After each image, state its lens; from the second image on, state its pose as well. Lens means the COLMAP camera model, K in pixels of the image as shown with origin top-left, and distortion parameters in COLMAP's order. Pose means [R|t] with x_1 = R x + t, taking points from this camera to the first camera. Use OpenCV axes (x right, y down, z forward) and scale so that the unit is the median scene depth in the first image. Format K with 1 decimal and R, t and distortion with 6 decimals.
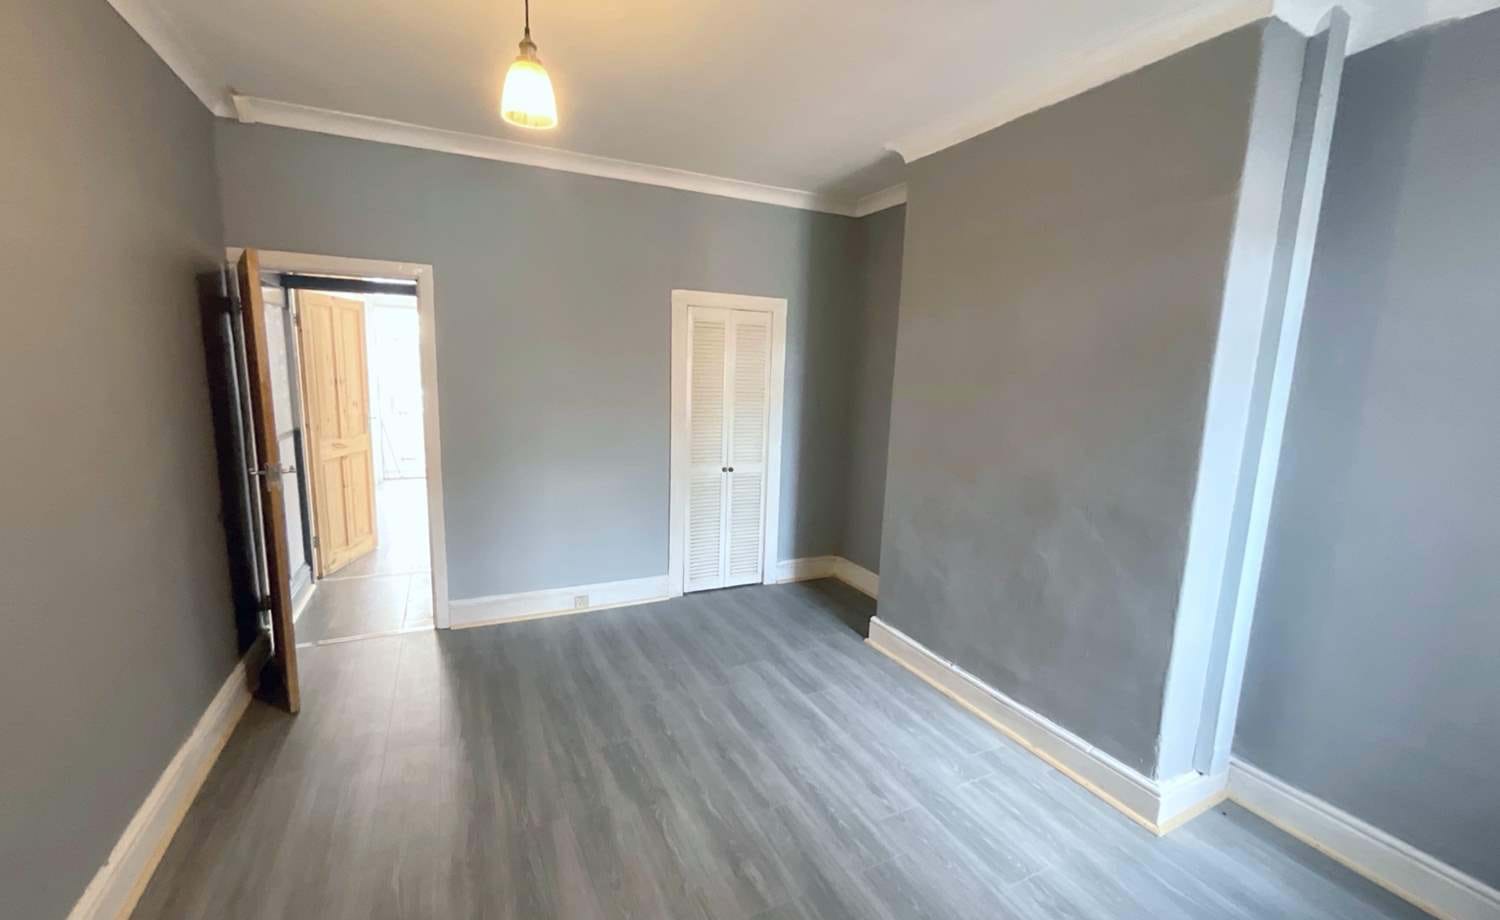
lens RADIAL K [[612.2, 0, 749.9], [0, 612.2, 461.0], [0, 0, 1]] dist [0.001023, 0.000040]
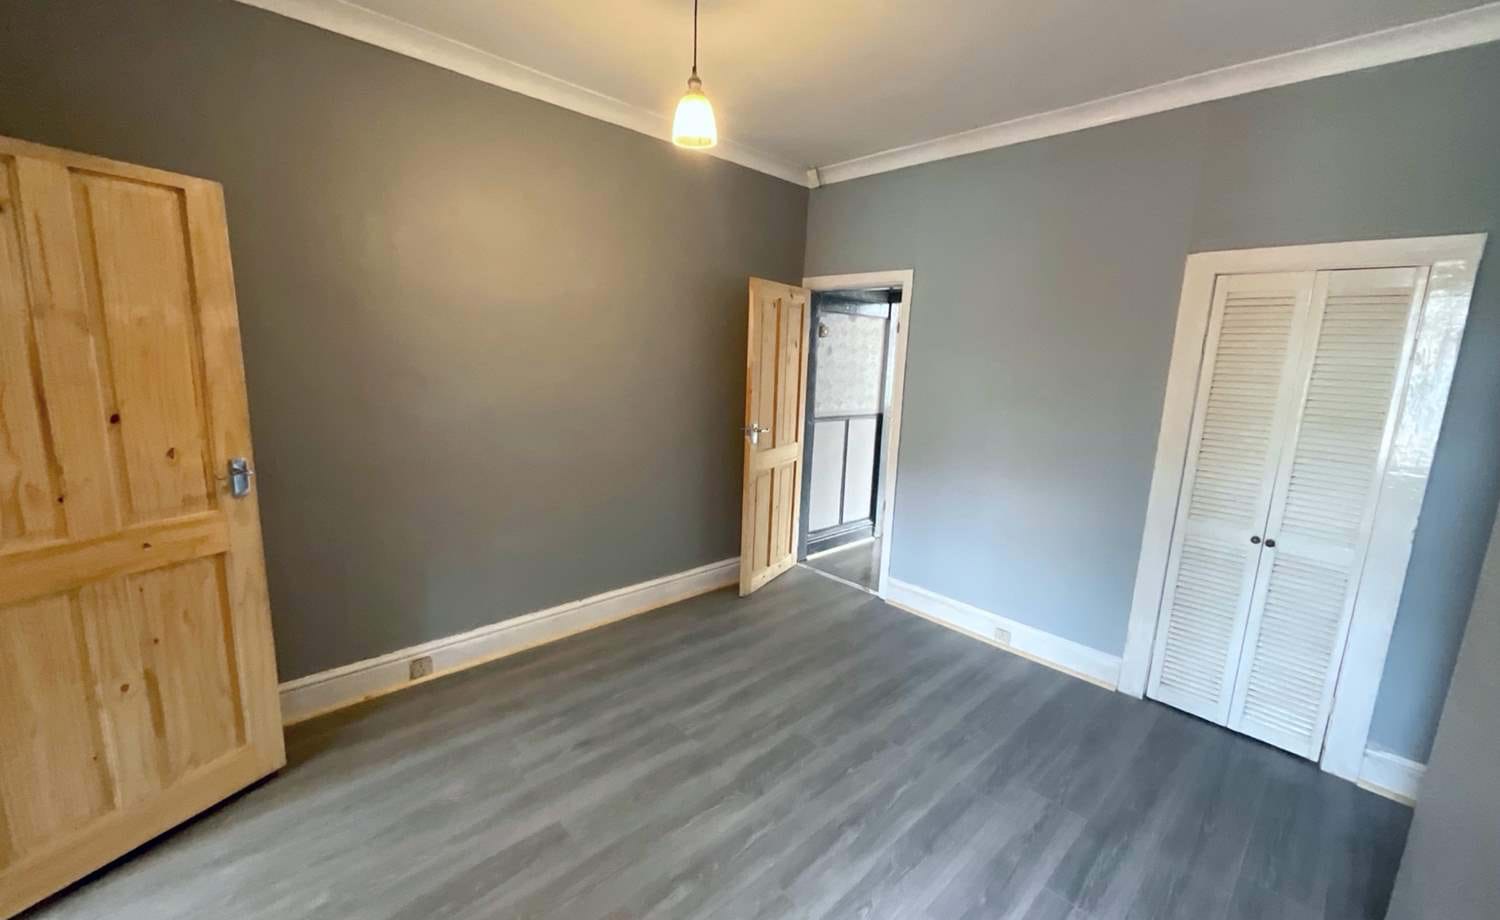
lens RADIAL K [[612.2, 0, 750.9], [0, 612.2, 460.7], [0, 0, 1]] dist [0.001023, 0.000040]
pose [[0.307097, 0.152485, -0.939382, 0.428801], [-0.180792, 0.978453, 0.099724, -0.038674], [0.934348, 0.139208, 0.328048, 0.380774]]
